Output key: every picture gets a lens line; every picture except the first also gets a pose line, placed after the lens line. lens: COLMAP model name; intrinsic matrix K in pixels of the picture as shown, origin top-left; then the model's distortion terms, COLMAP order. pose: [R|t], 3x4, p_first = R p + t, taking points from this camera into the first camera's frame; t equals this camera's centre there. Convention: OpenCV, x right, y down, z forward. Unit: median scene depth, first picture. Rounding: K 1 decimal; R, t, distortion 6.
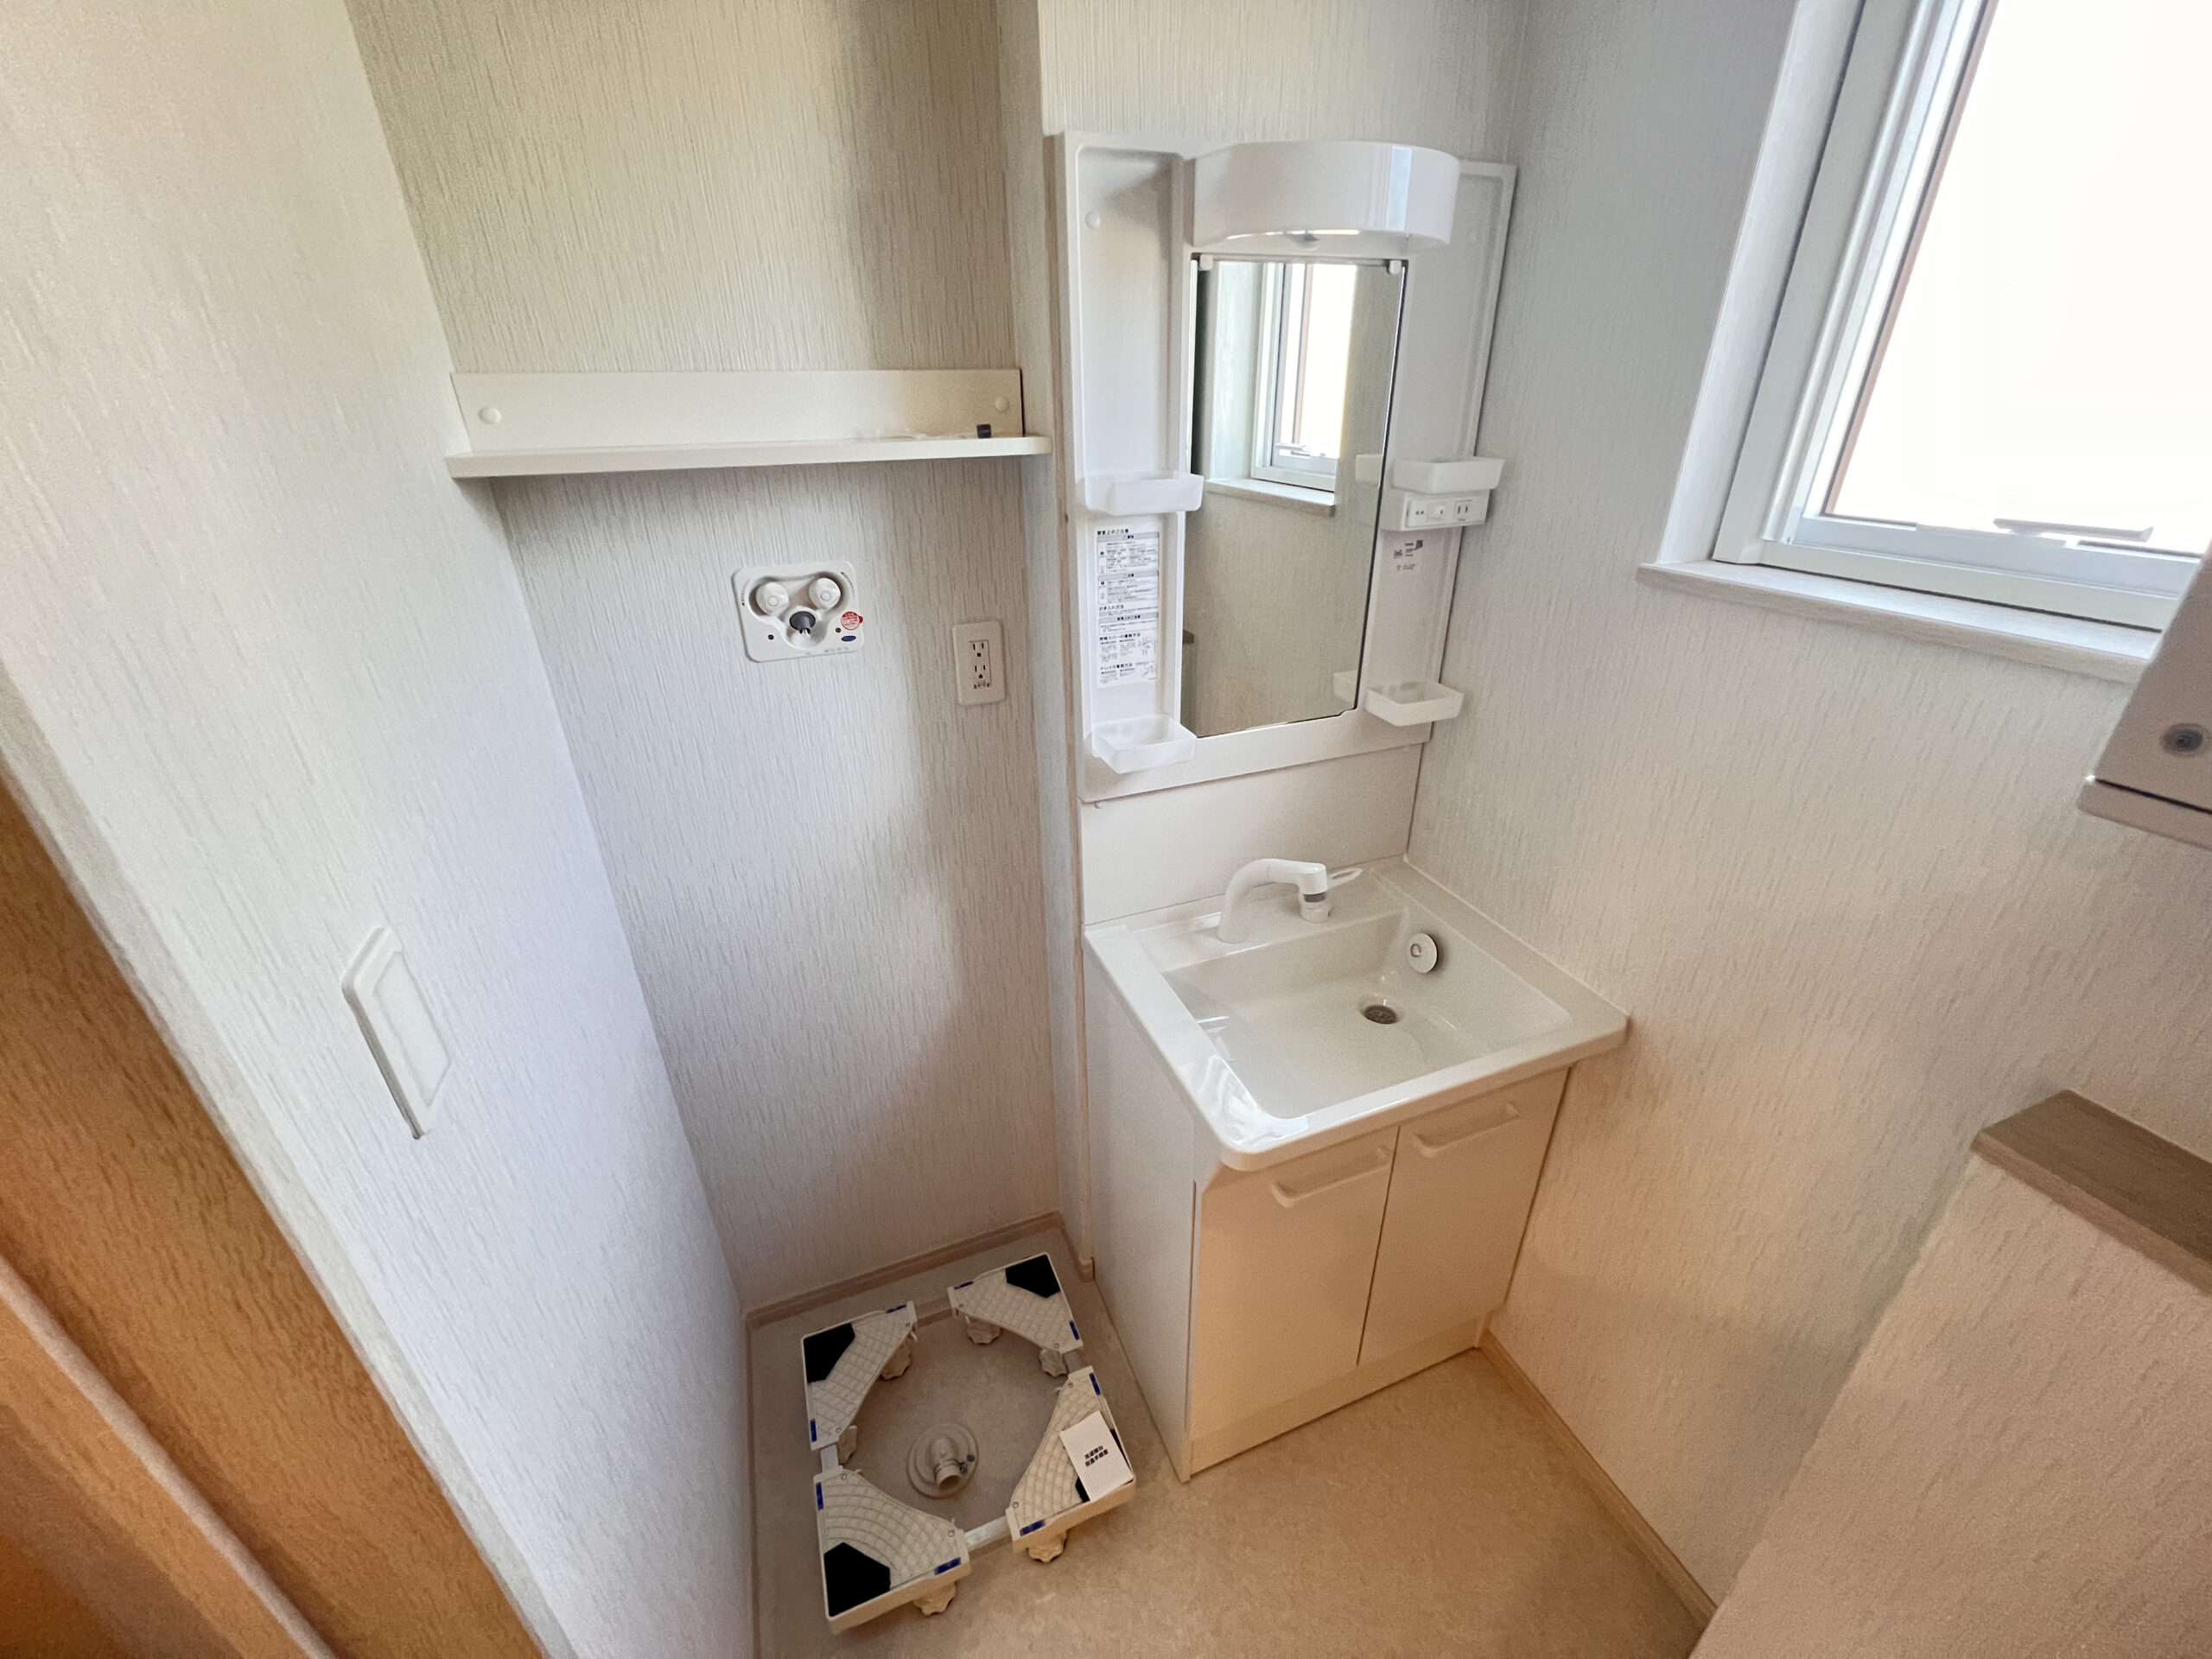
lens RADIAL K [[892.6, 0, 1100.5], [0, 892.6, 827.6], [0, 0, 1]] dist [-0.002165, 0.000766]
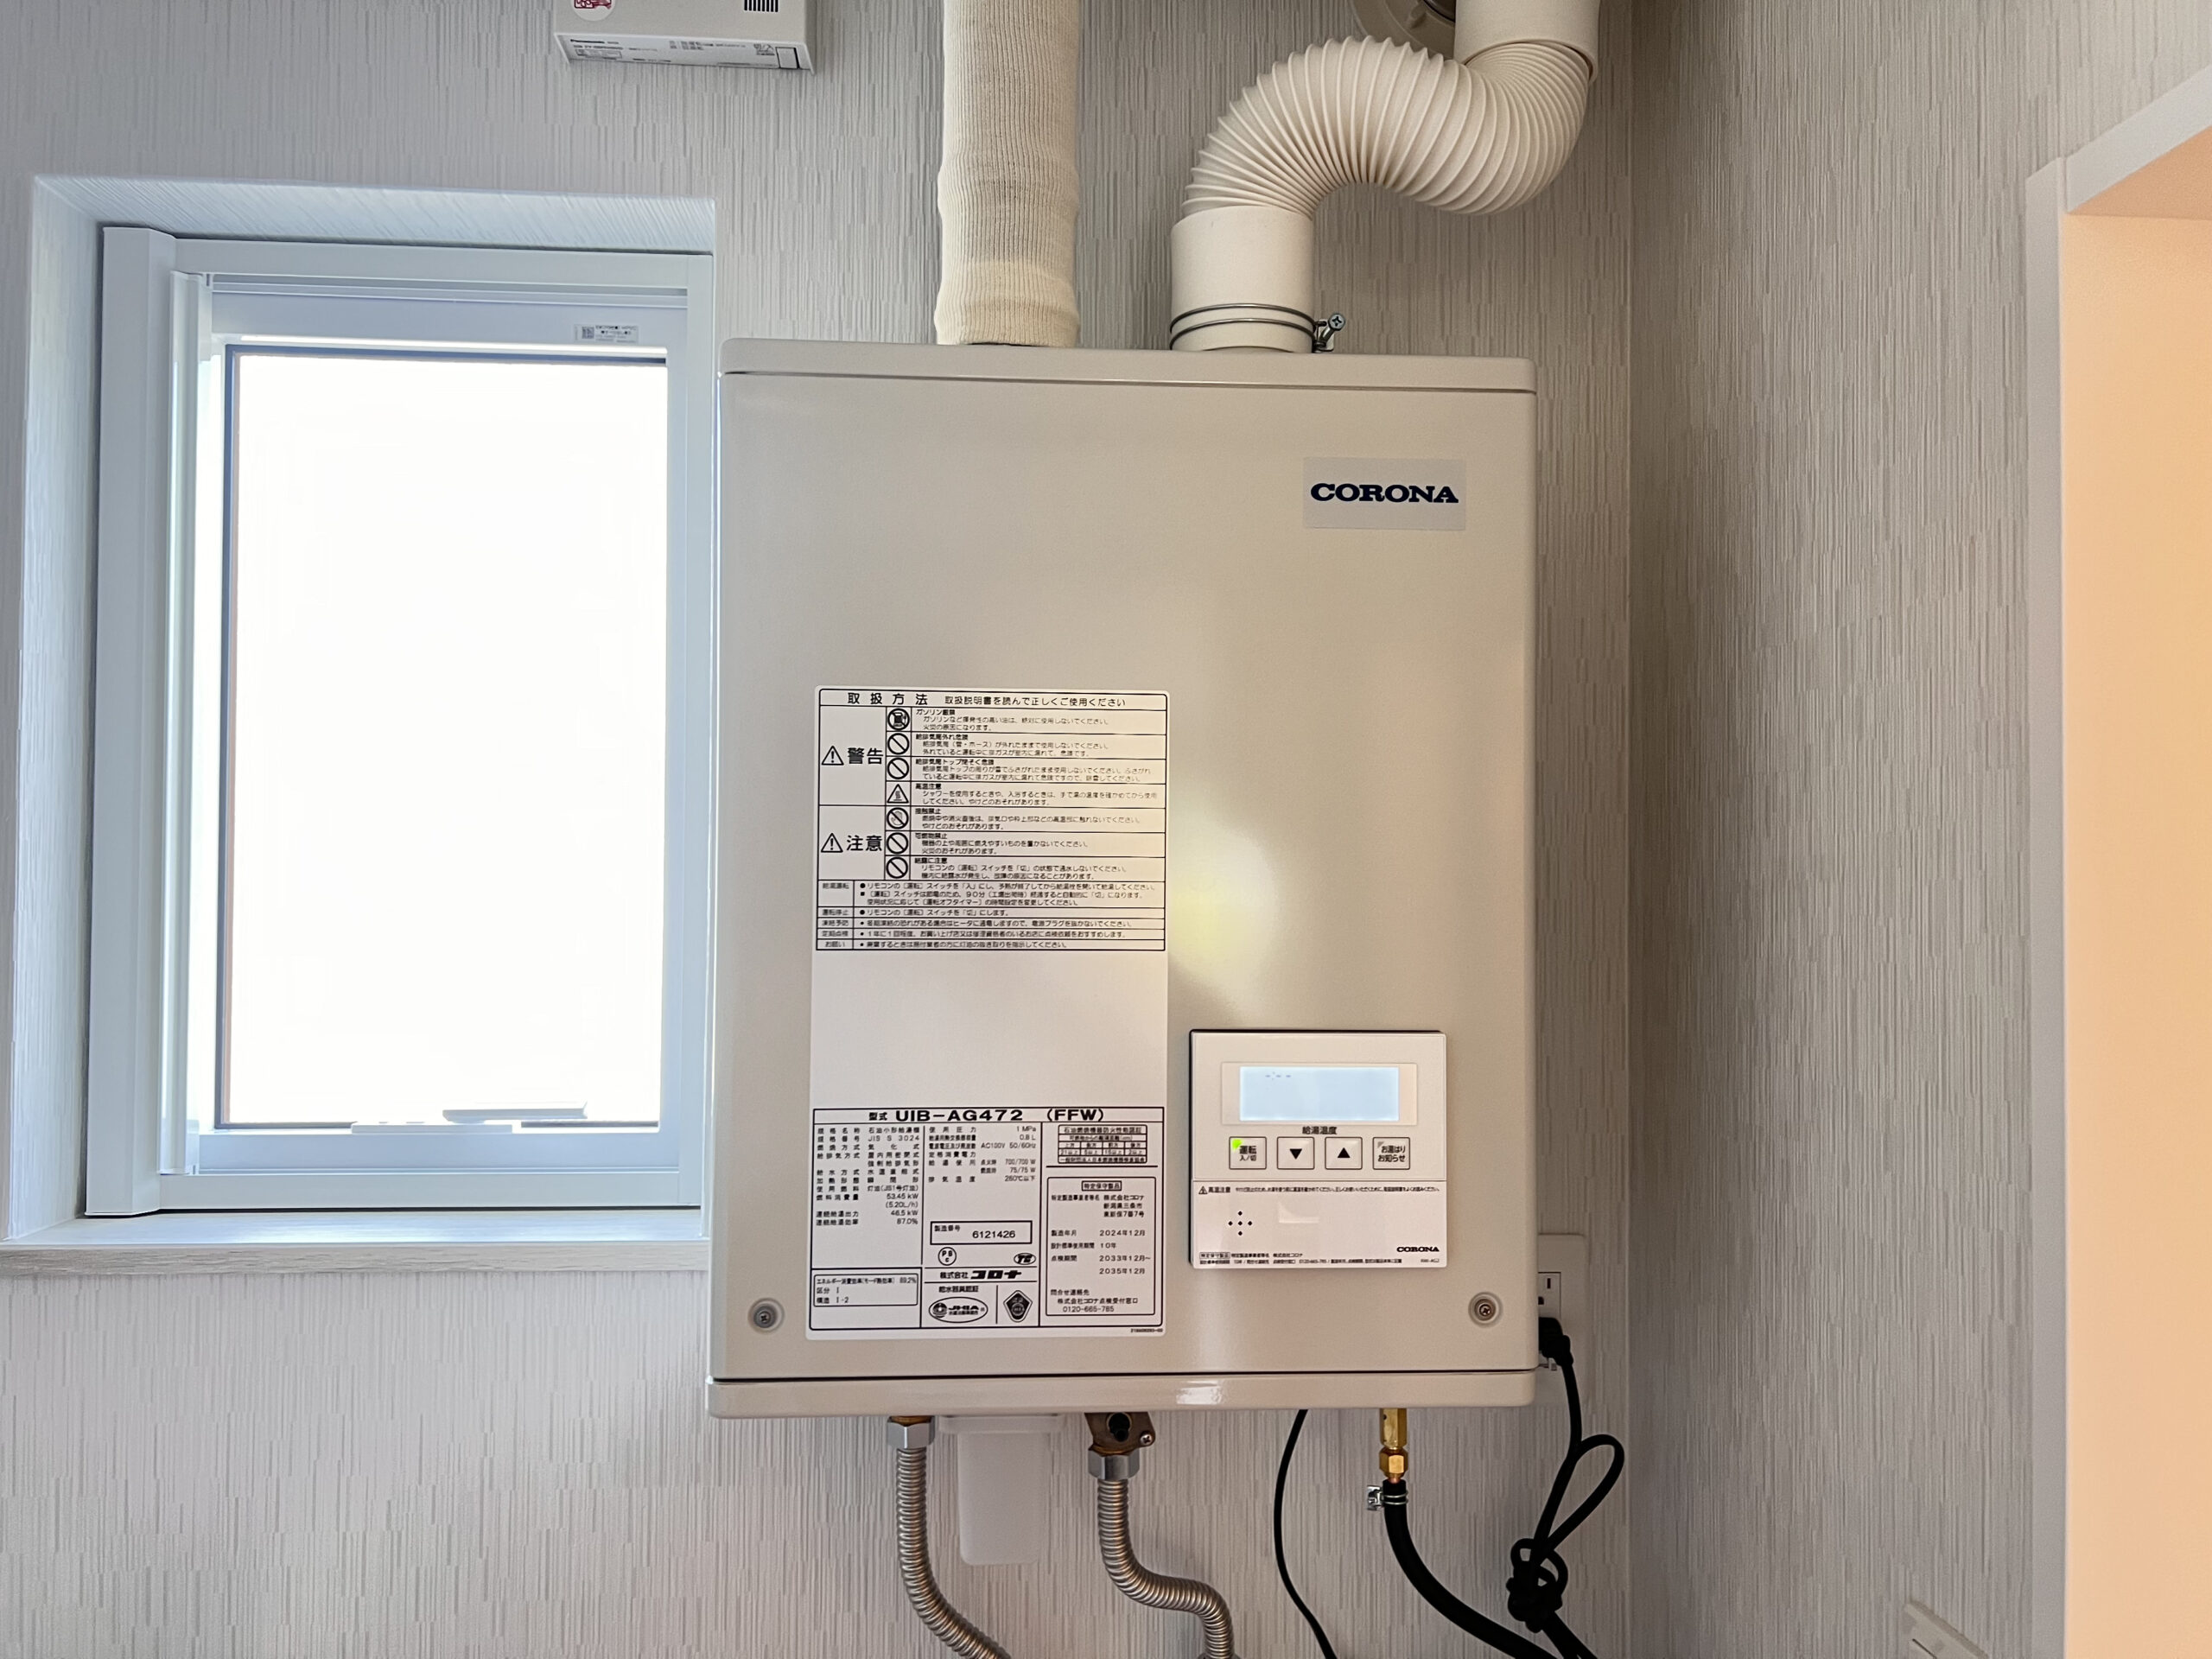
lens RADIAL K [[1675.1, 0, 1106.4], [0, 1675.1, 841.7], [0, 0, 1]] dist [0.052029, -0.059690]
pose [[0.304479, 0.038419, 0.951744, -0.189450], [0.410483, 0.896351, -0.167504, -0.043127], [-0.859532, 0.441676, 0.257150, -0.010402]]
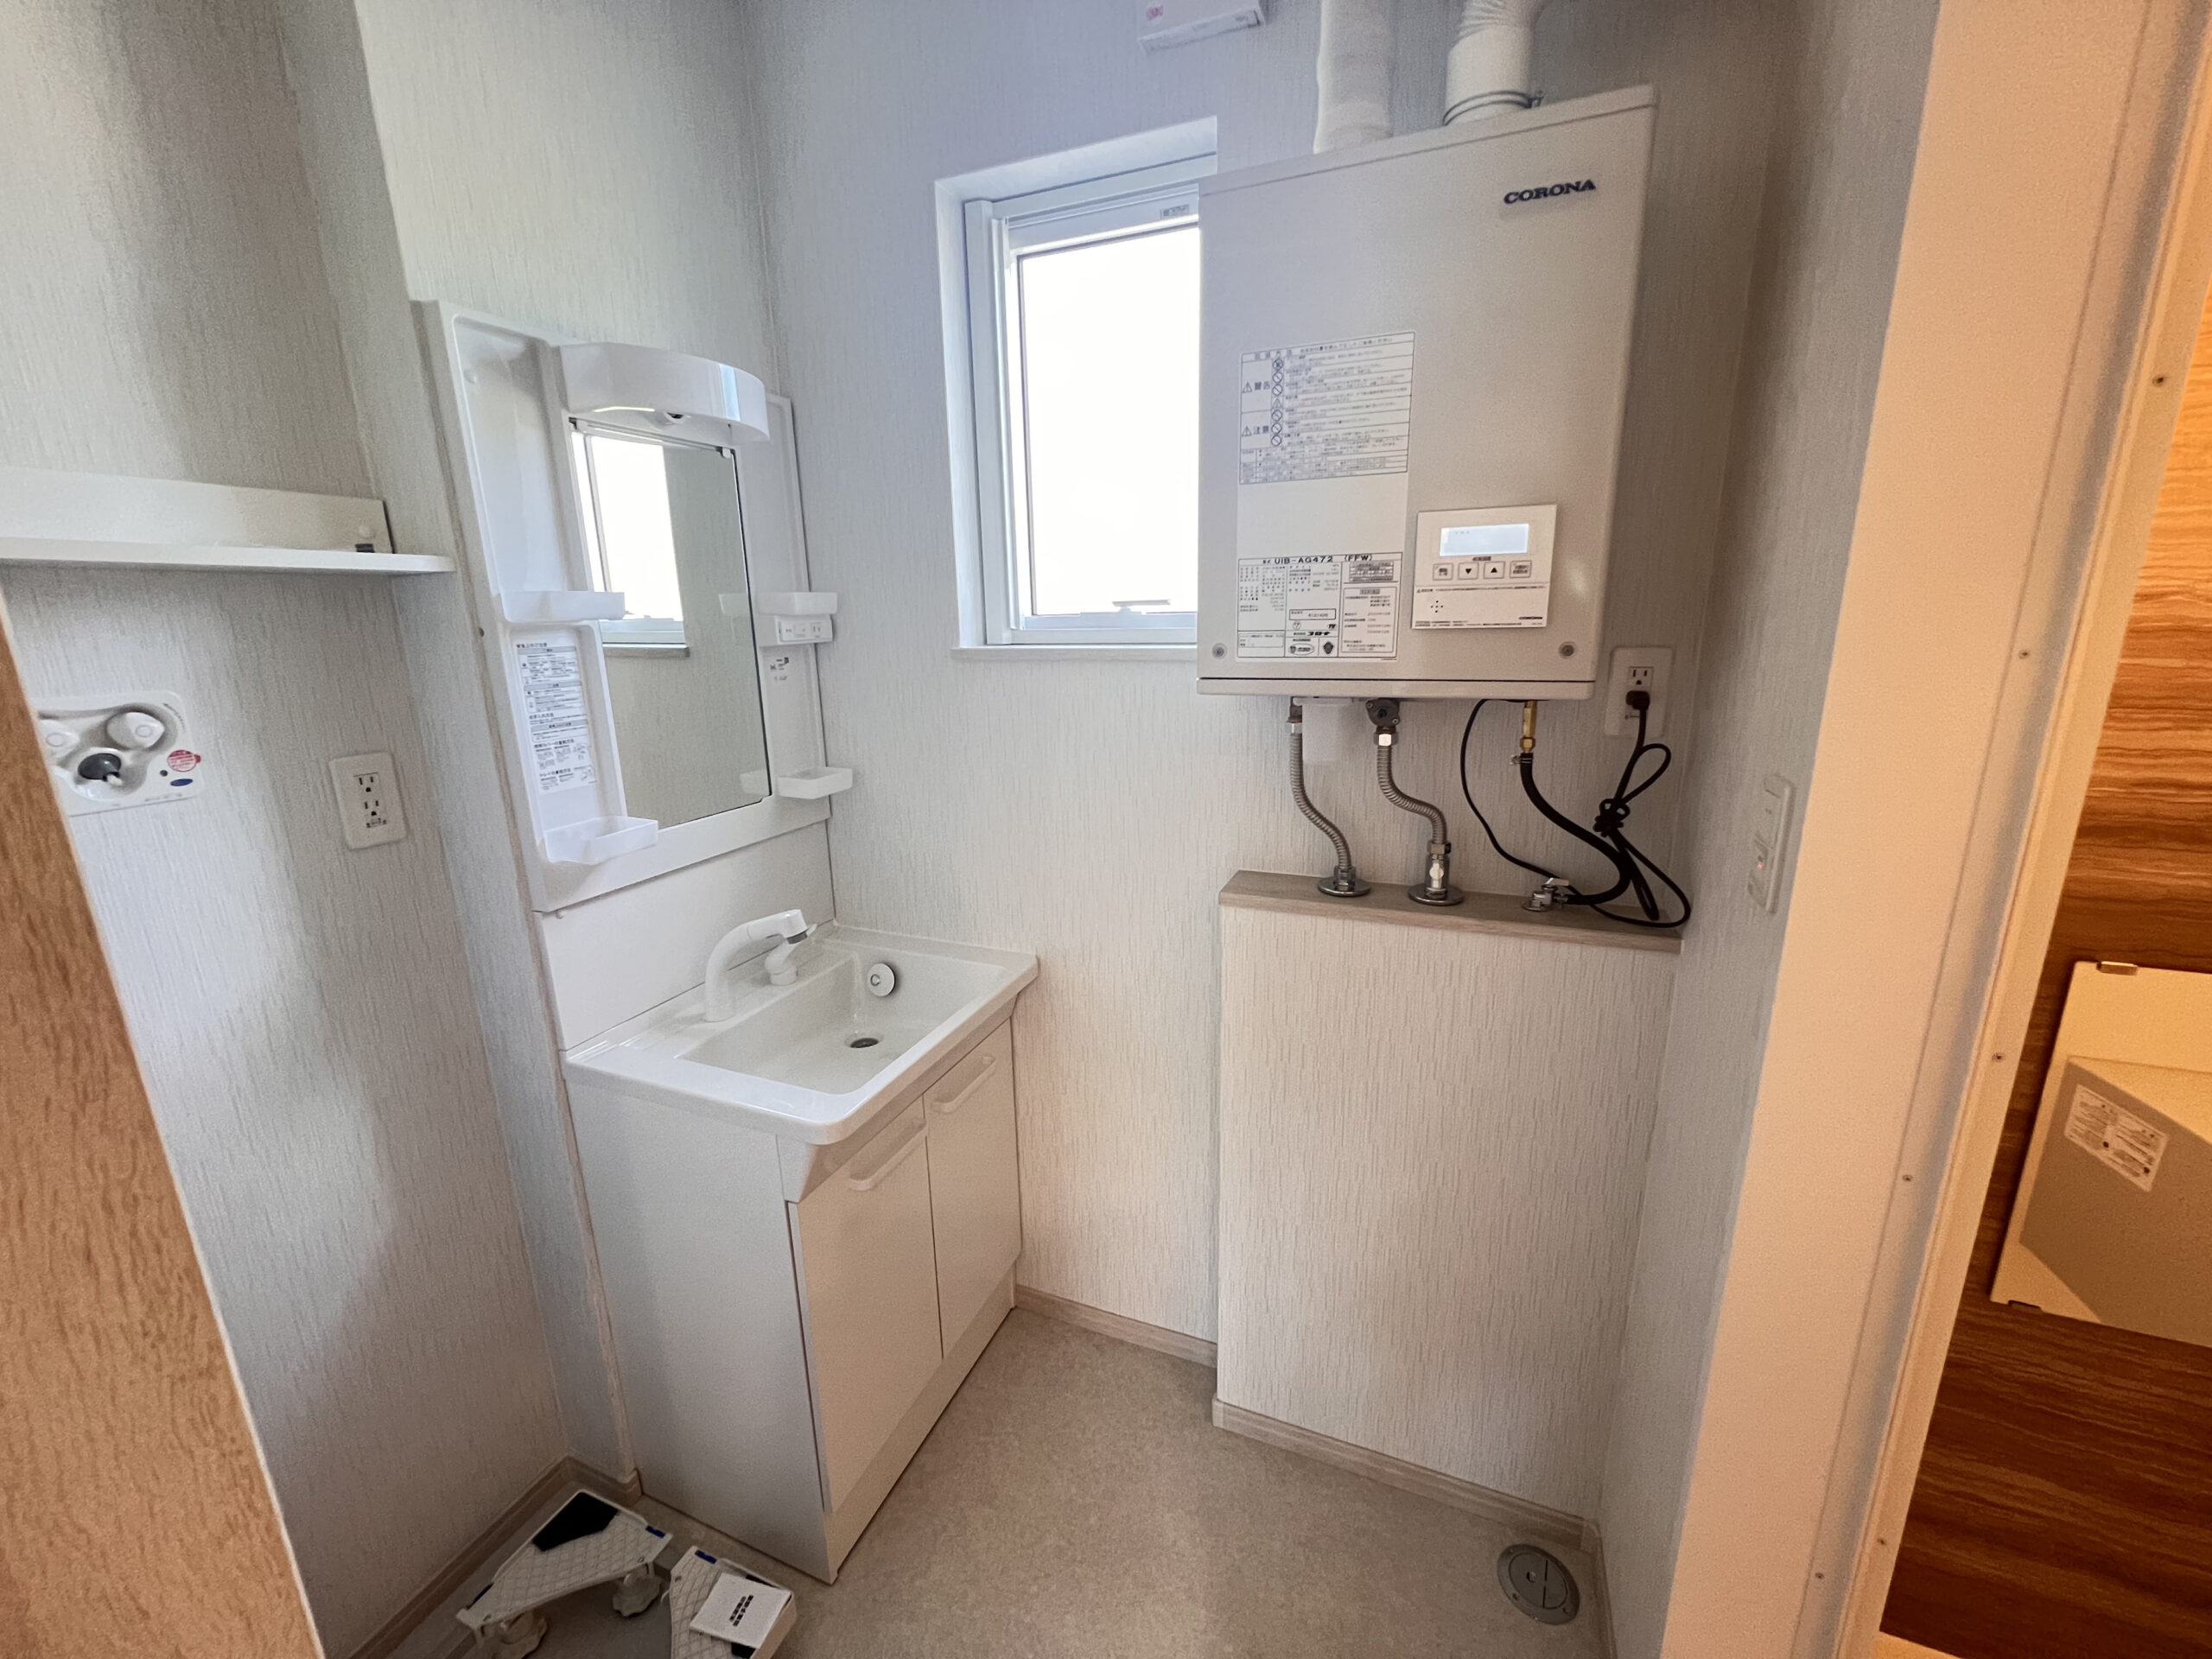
lens RADIAL K [[892.6, 0, 1108.0], [0, 892.6, 825.2], [0, 0, 1]] dist [-0.002165, 0.000766]
pose [[0.689189, -0.169229, 0.704542, -0.284414], [0.329102, 0.939372, -0.096296, 0.190754], [-0.645531, 0.298232, 0.703098, -0.124661]]
